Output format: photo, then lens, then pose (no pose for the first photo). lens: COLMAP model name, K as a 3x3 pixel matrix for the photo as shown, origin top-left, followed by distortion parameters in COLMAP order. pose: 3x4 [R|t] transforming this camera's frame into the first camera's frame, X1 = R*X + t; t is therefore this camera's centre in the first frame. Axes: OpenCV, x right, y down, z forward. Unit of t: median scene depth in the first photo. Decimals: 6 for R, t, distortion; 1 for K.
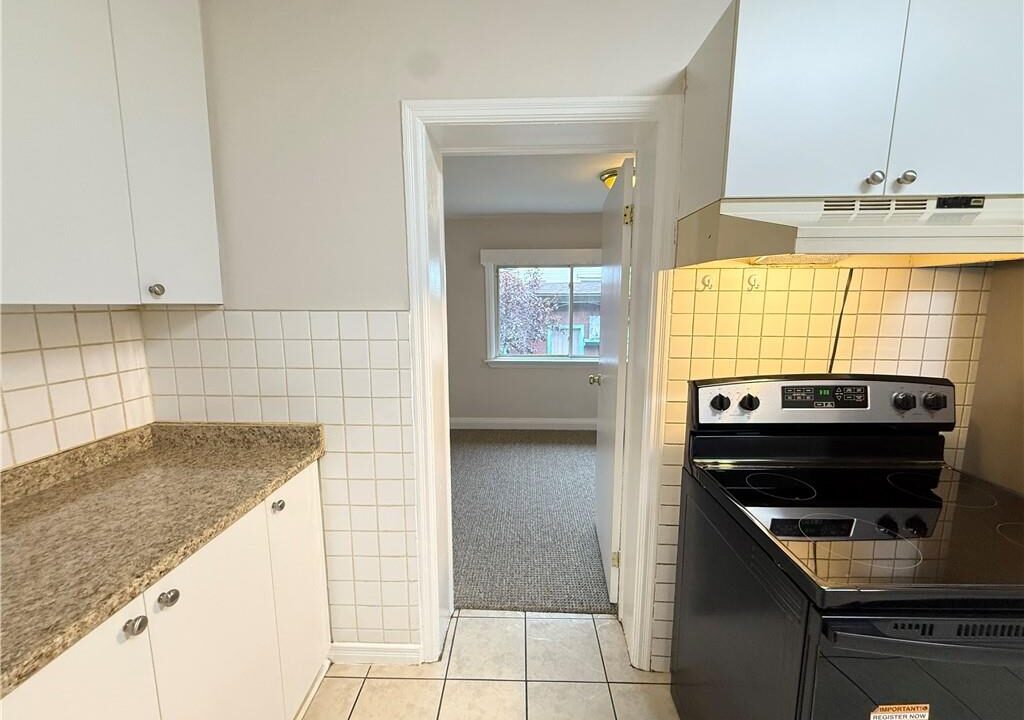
lens RADIAL K [[407.8, 0, 510.6], [0, 407.8, 362.1], [0, 0, 1]] dist [-0.001352, 0.000110]
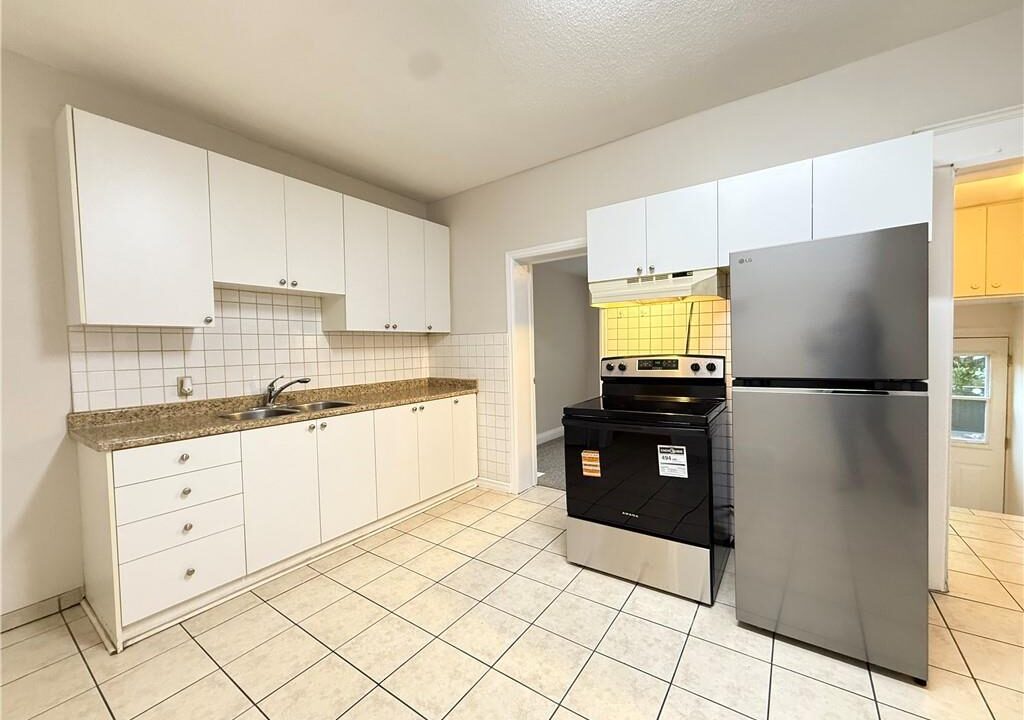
lens RADIAL K [[407.8, 0, 510.6], [0, 407.8, 362.1], [0, 0, 1]] dist [-0.001352, 0.000110]
pose [[0.832170, 0.004693, -0.554501, 1.104026], [-0.057451, 0.995313, -0.077796, 0.235468], [0.551537, 0.096596, 0.828539, -0.977757]]
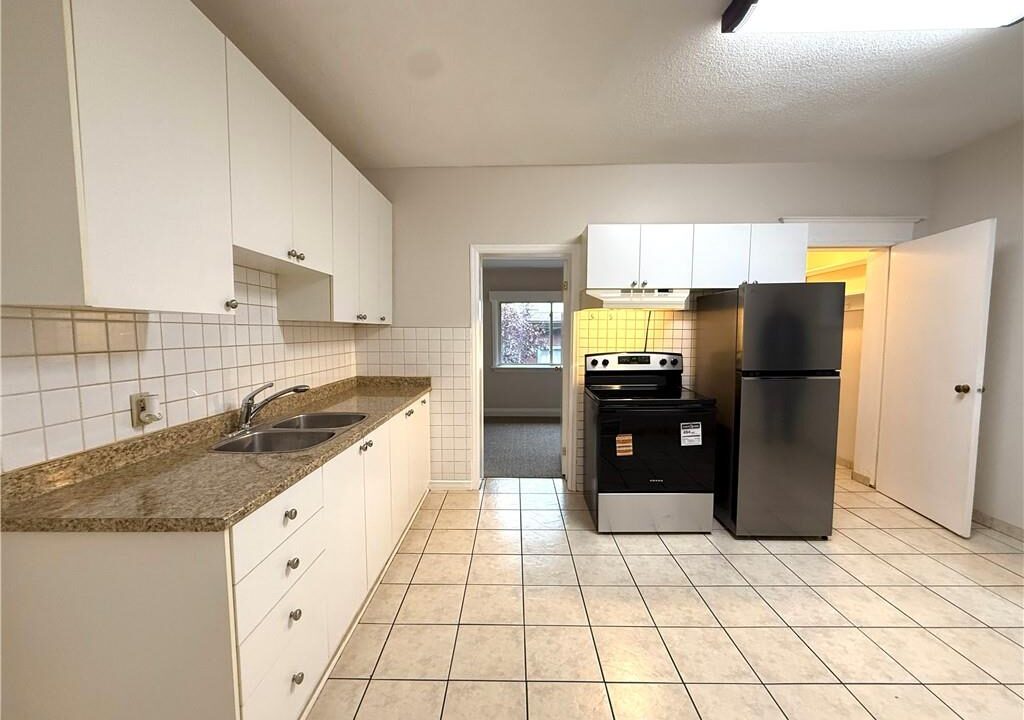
lens RADIAL K [[407.8, 0, 510.6], [0, 407.8, 362.1], [0, 0, 1]] dist [-0.001352, 0.000110]
pose [[0.999913, 0.001768, 0.013077, -0.045071], [-0.000898, 0.997805, -0.066220, 0.229301], [-0.013165, 0.066203, 0.997719, -1.346963]]
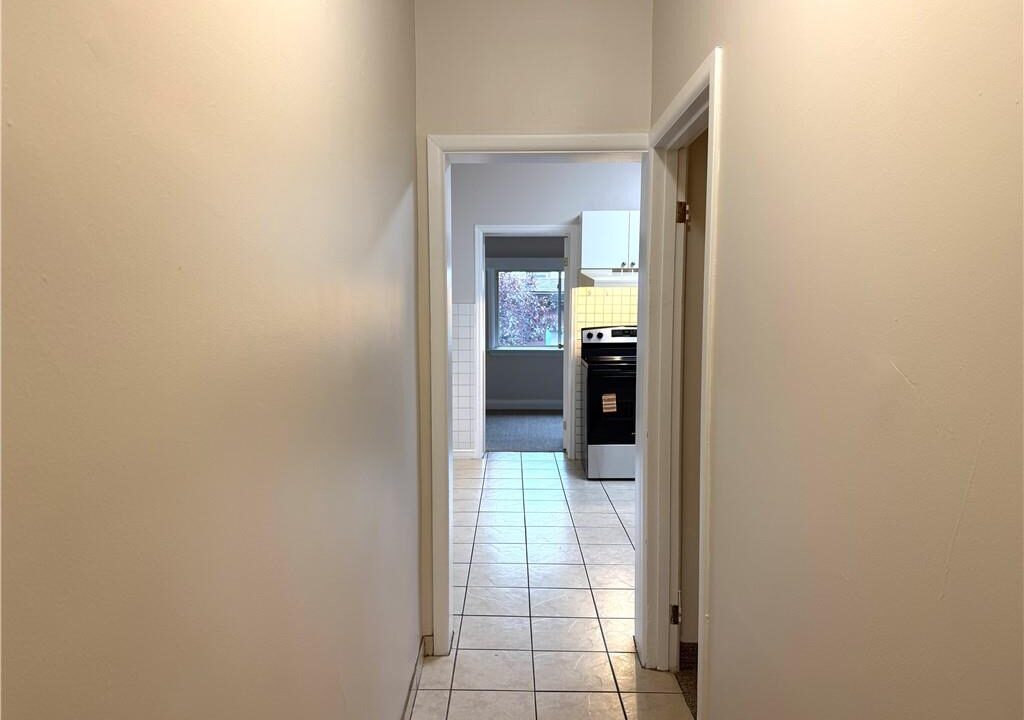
lens RADIAL K [[711.5, 0, 512.0], [0, 711.5, 360.0], [0, 0, 1]] dist [0.124973, -0.185382]
pose [[0.999748, 0.002029, 0.022361, -0.113812], [-0.000592, 0.997945, -0.064080, 0.498002], [-0.022445, 0.064051, 0.997694, -3.316674]]
